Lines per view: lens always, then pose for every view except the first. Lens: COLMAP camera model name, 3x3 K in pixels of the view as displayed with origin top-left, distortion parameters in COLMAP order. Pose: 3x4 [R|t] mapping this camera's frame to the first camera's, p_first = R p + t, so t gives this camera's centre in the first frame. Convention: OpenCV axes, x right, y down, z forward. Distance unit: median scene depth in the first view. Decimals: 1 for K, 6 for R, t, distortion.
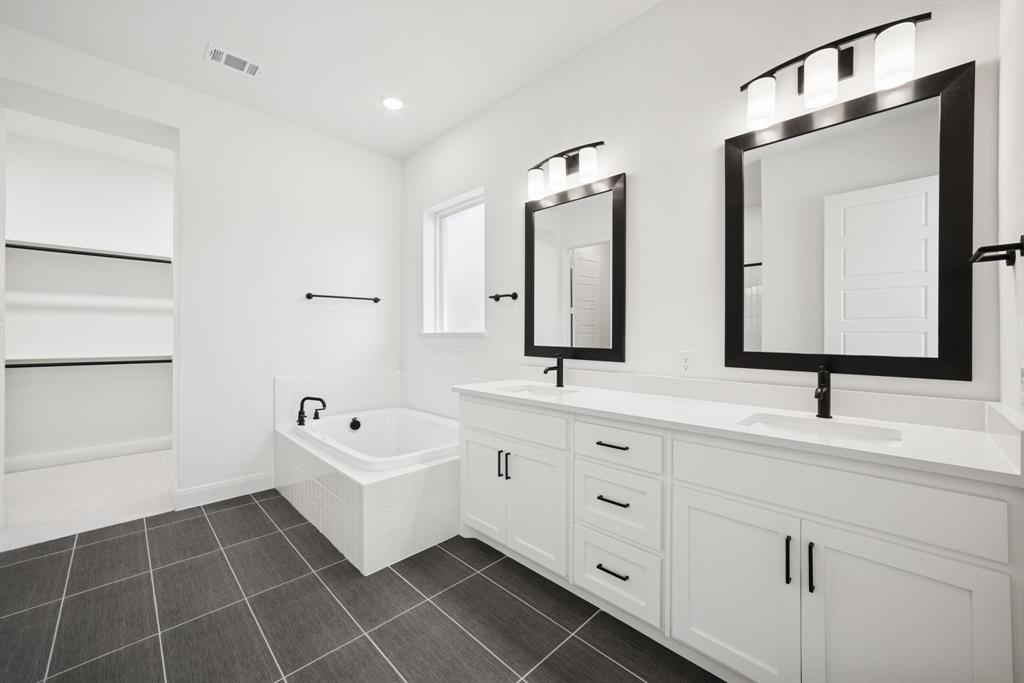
lens RADIAL K [[395.5, 0, 508.9], [0, 395.5, 343.2], [0, 0, 1]] dist [-0.007337, 0.000147]
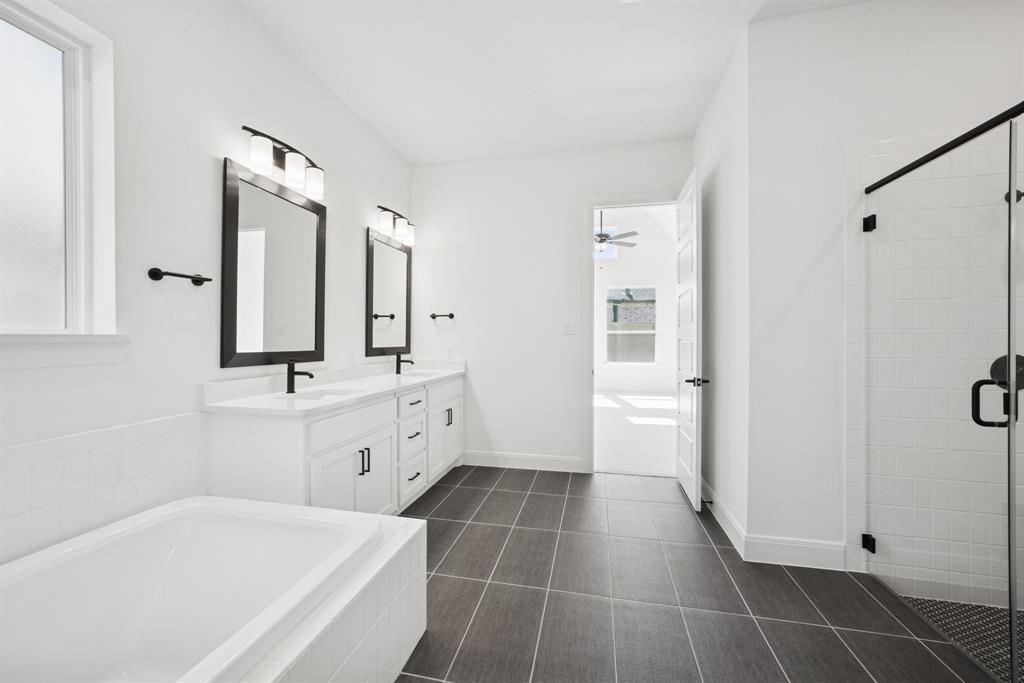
lens RADIAL K [[395.5, 0, 508.9], [0, 395.5, 343.2], [0, 0, 1]] dist [-0.007337, 0.000147]
pose [[-0.539522, -0.005377, 0.841955, -0.976842], [0.020909, 0.999586, 0.019782, -0.018355], [-0.841712, 0.028277, -0.539186, 1.085584]]
